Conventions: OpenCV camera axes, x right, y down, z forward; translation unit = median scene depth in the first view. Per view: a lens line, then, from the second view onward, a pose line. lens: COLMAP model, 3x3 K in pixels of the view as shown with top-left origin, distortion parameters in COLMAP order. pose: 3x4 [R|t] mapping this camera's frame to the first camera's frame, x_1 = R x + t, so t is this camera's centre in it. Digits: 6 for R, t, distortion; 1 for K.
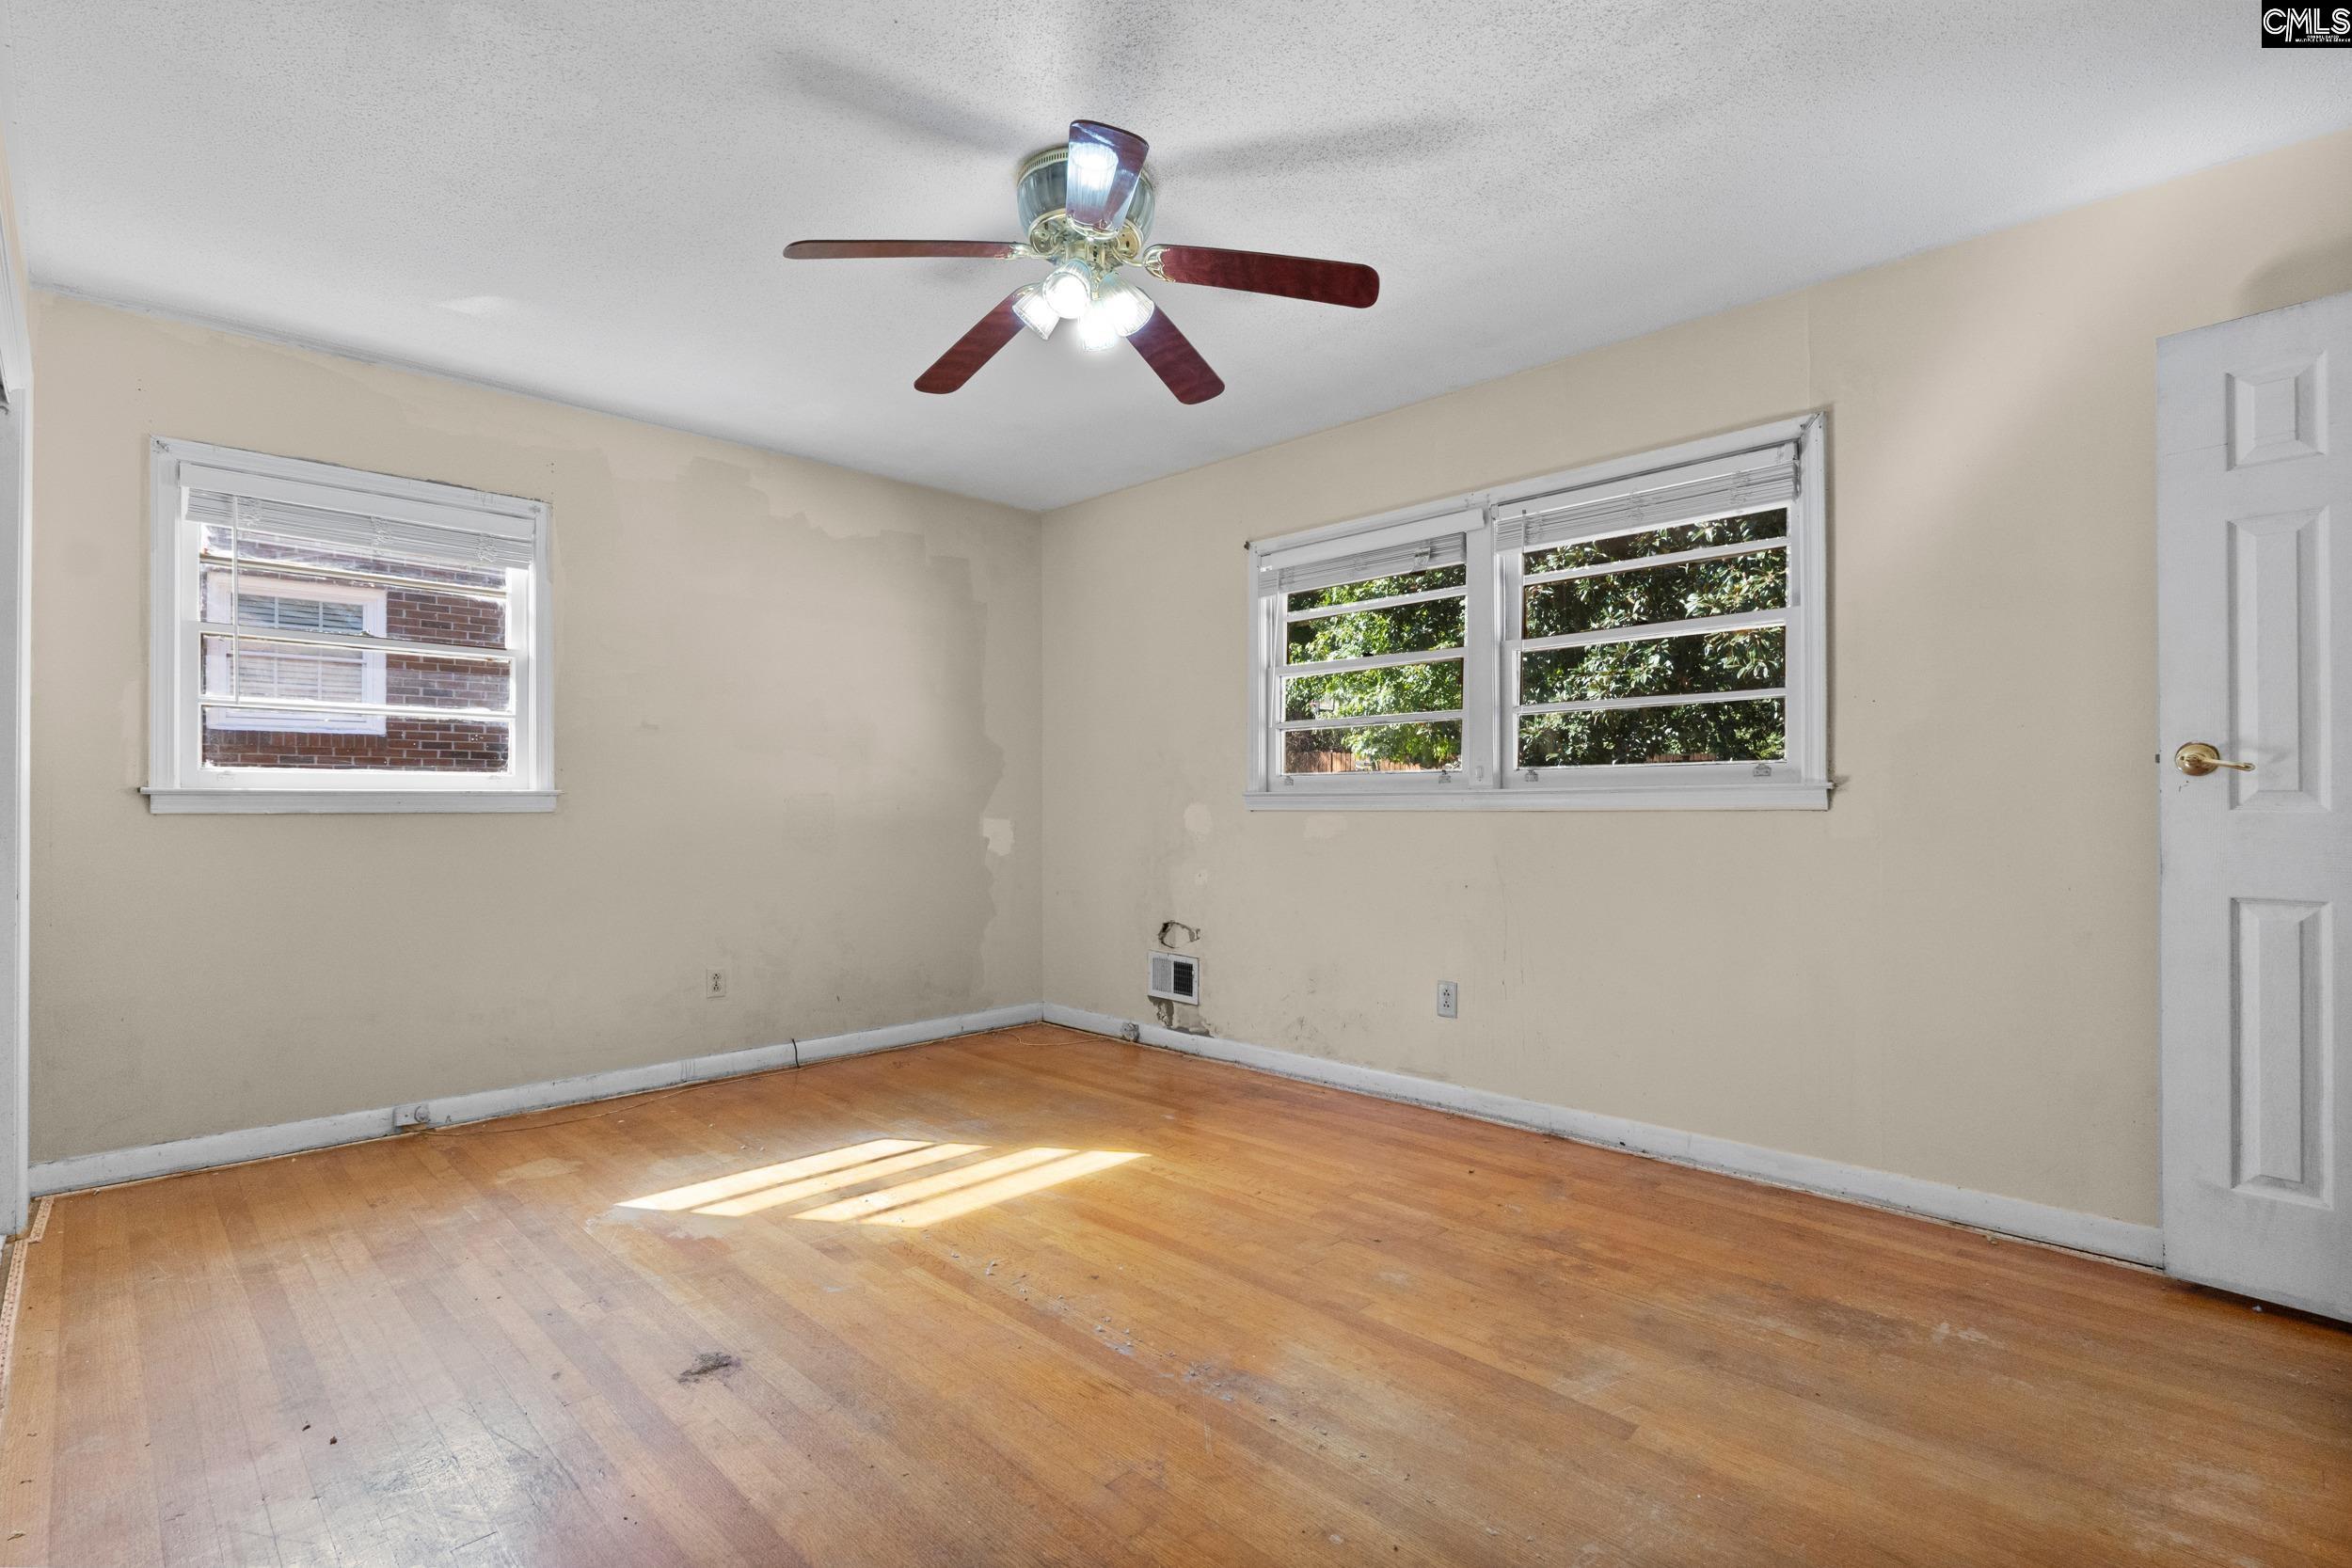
lens RADIAL K [[1106.6, 0, 1163.8], [0, 1106.6, 783.2], [0, 0, 1]] dist [-0.011716, 0.001625]
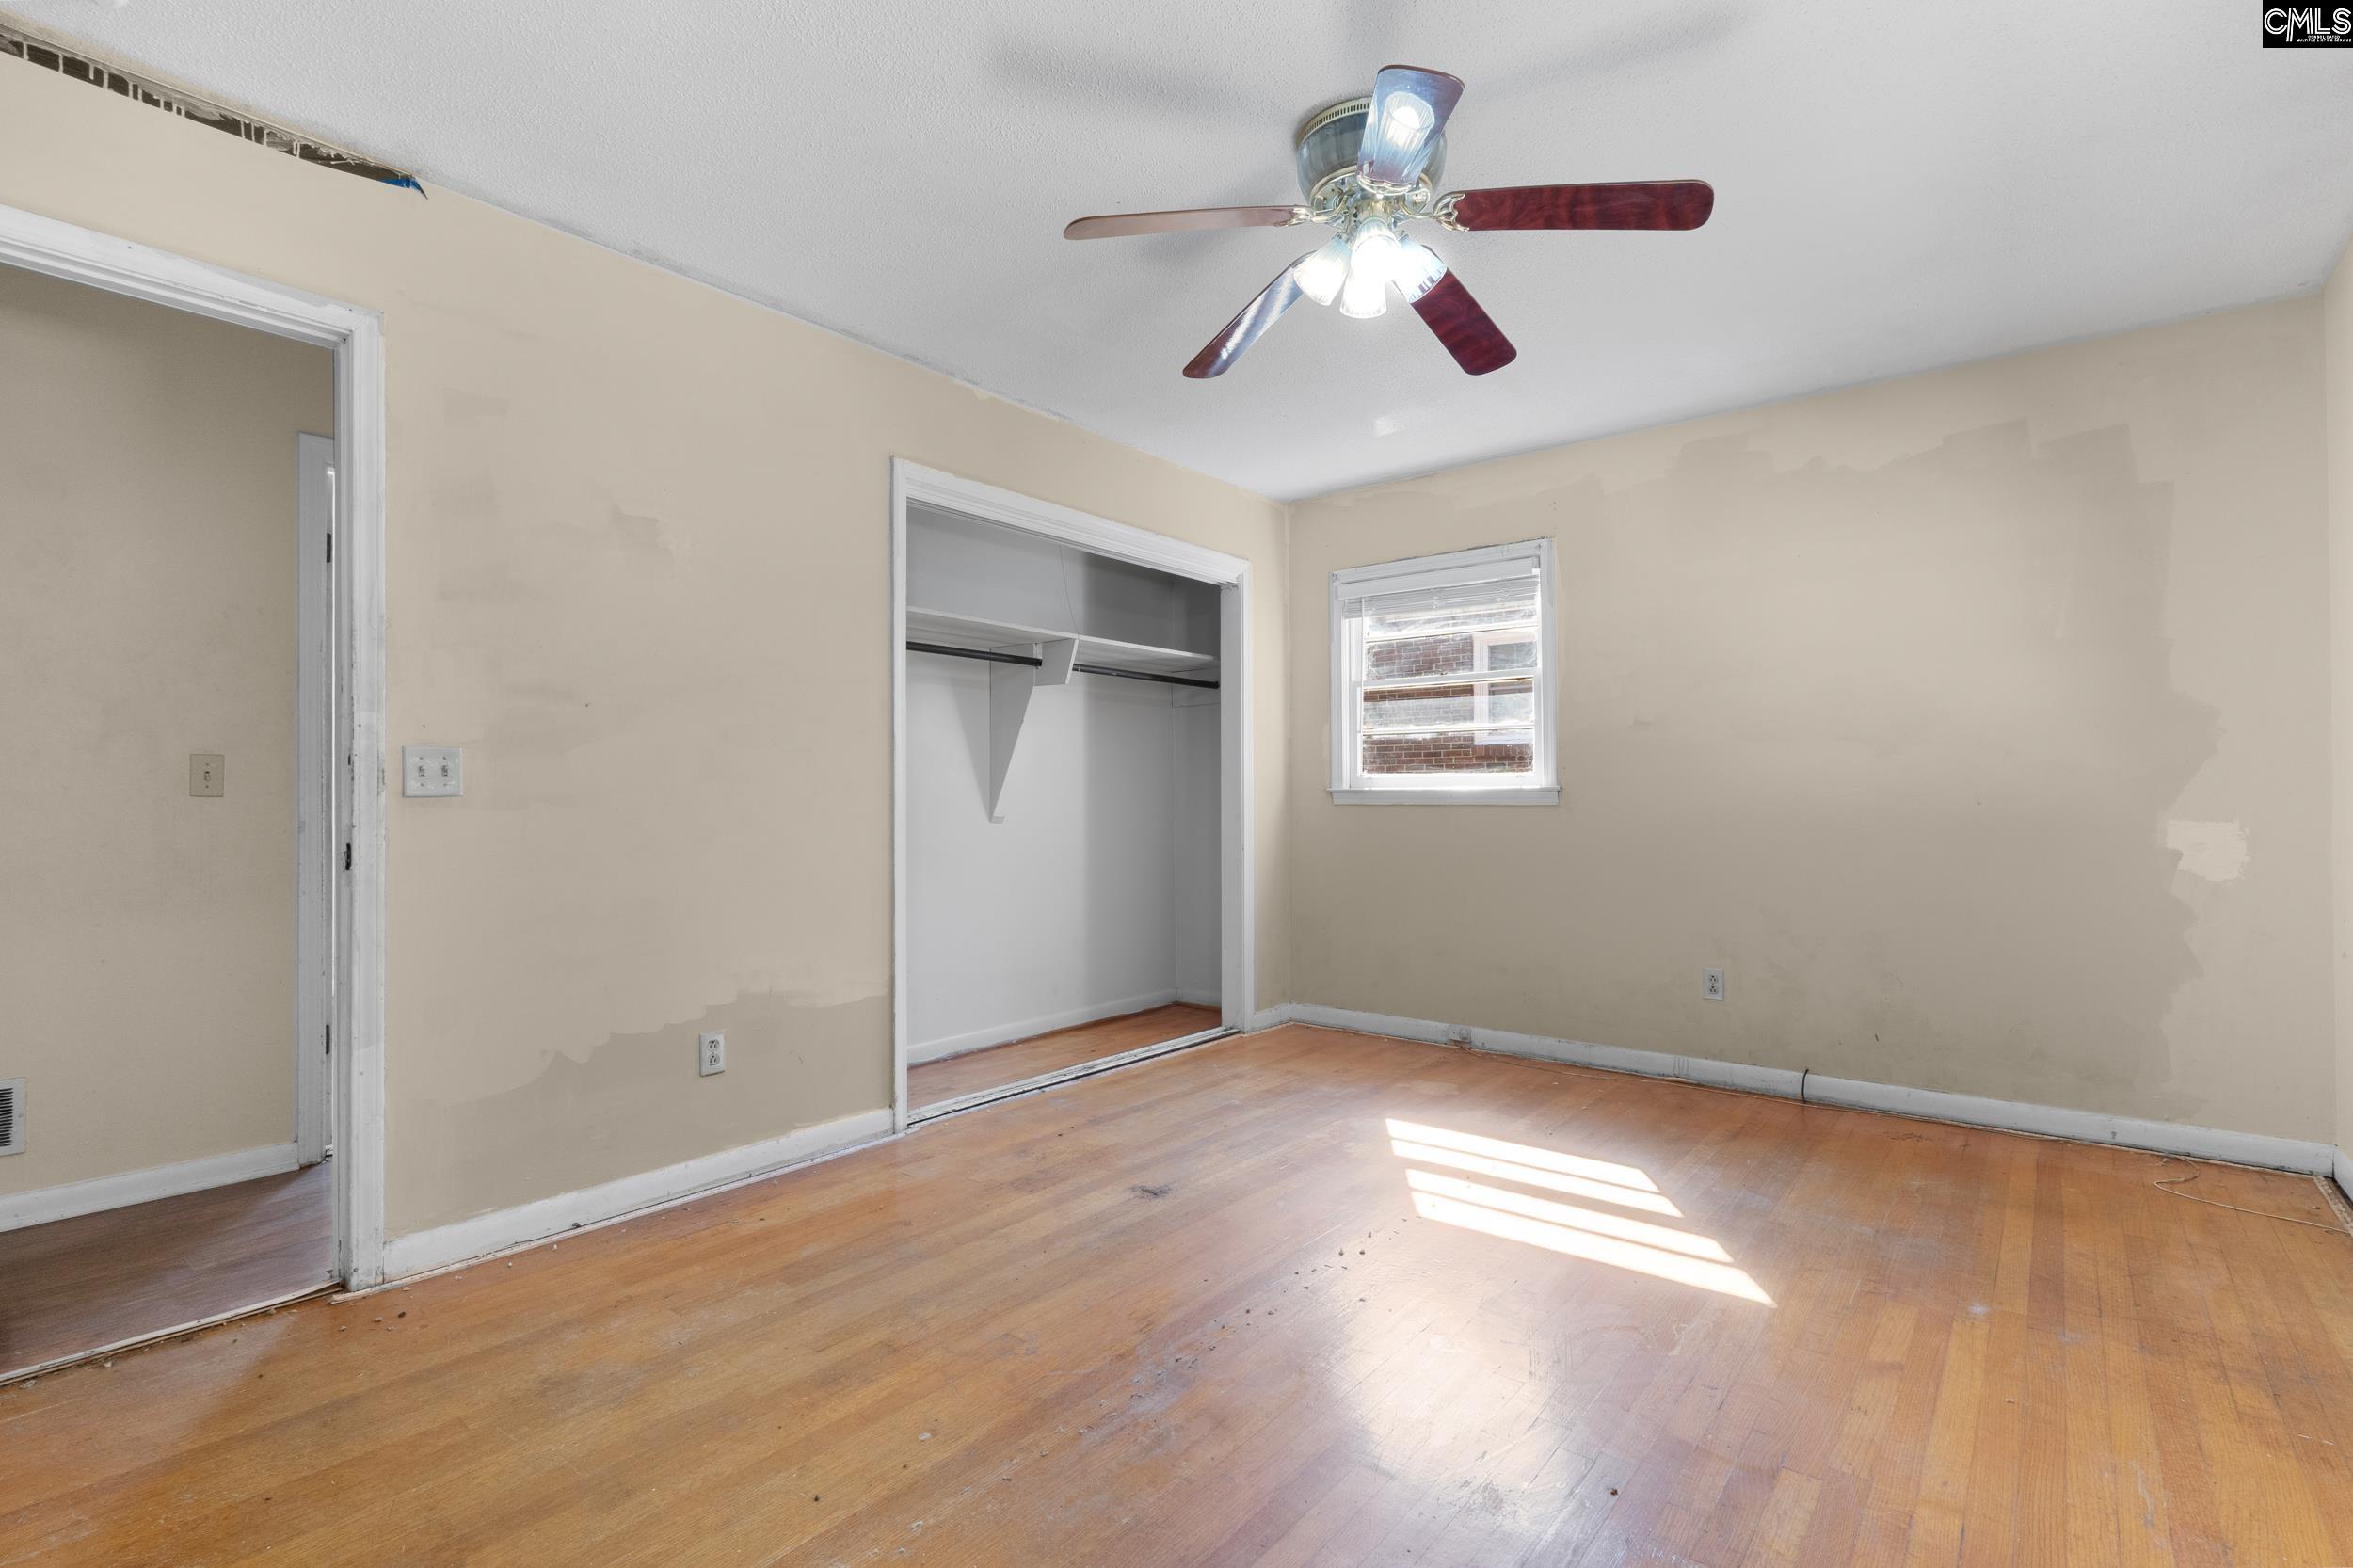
lens RADIAL K [[1107.2, 0, 1158.1], [0, 1107.2, 789.7], [0, 0, 1]] dist [-0.011716, 0.001625]
pose [[0.082795, -0.007831, -0.996536, 0.590453], [0.019185, 0.999796, -0.006263, 0.009766], [0.996382, -0.018600, 0.082928, 0.516560]]
